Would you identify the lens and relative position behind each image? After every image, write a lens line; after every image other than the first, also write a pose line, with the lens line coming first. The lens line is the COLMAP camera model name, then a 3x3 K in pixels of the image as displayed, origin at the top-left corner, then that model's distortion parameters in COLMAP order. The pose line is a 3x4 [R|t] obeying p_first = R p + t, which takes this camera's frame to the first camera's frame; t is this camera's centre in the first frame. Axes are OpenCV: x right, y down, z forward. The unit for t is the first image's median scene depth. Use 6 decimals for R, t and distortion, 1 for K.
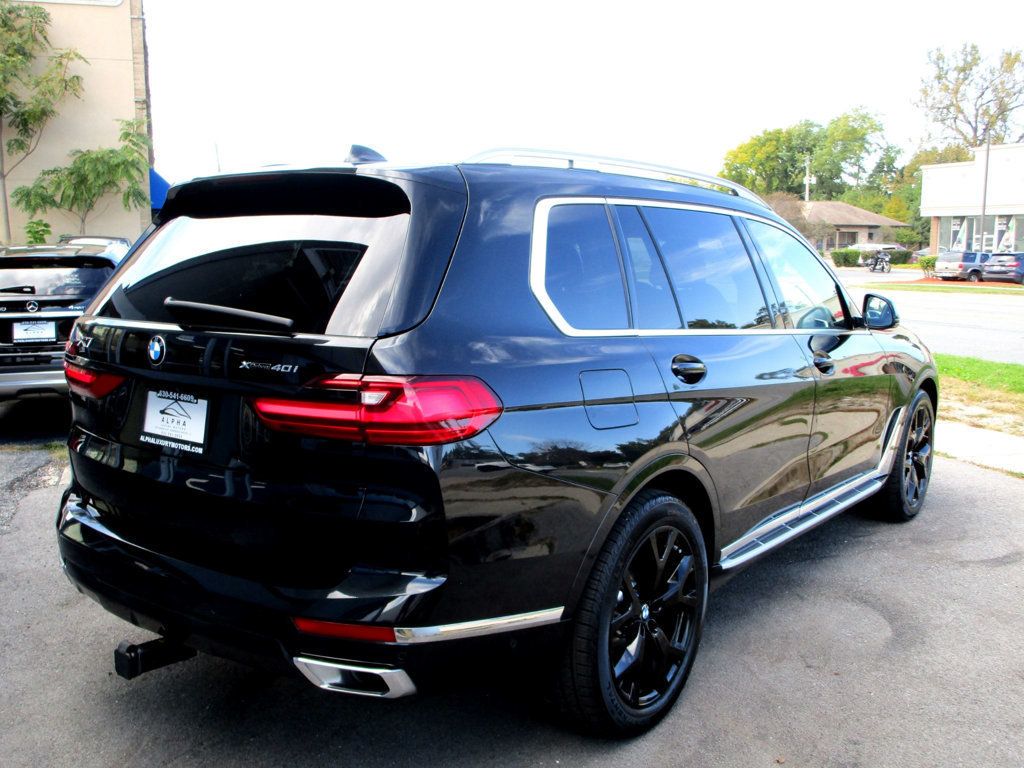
lens RADIAL K [[943.0, 0, 512.0], [0, 943.0, 384.0], [0, 0, 1]] dist [-0.033651, -0.003269]
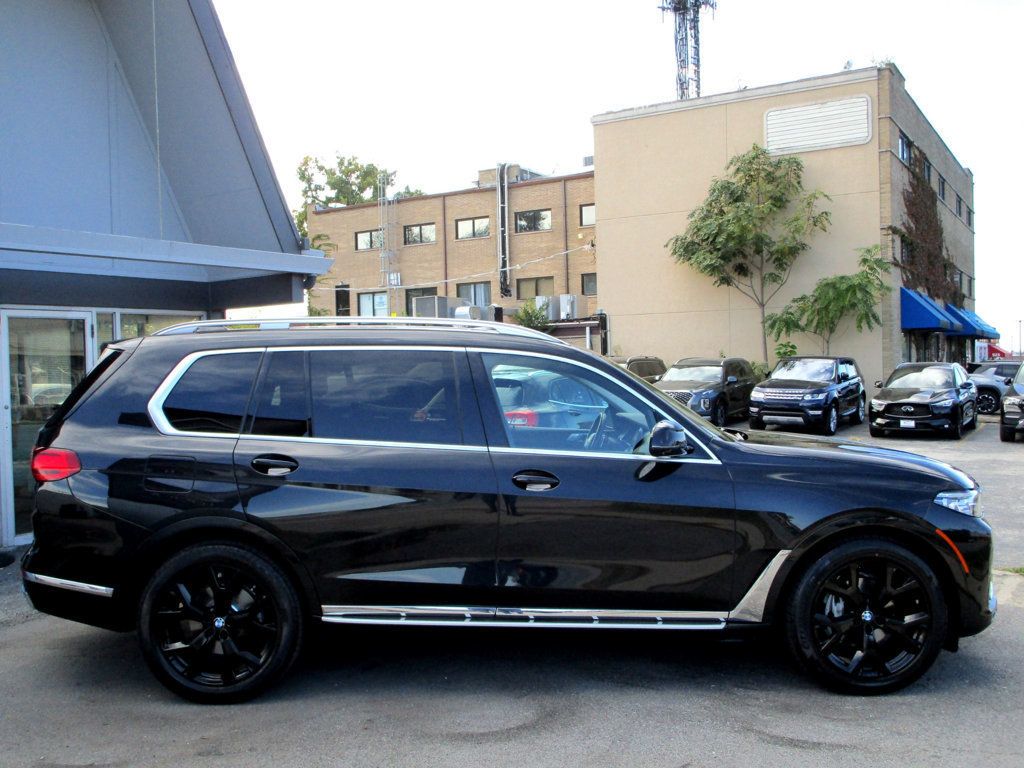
lens RADIAL K [[943.0, 0, 512.0], [0, 943.0, 384.0], [0, 0, 1]] dist [-0.033651, -0.003269]
pose [[0.641305, 0.003851, -0.767277, 0.153064], [-0.097926, 0.992221, -0.076869, -0.006408], [0.761012, 0.124433, 0.636693, 0.034268]]
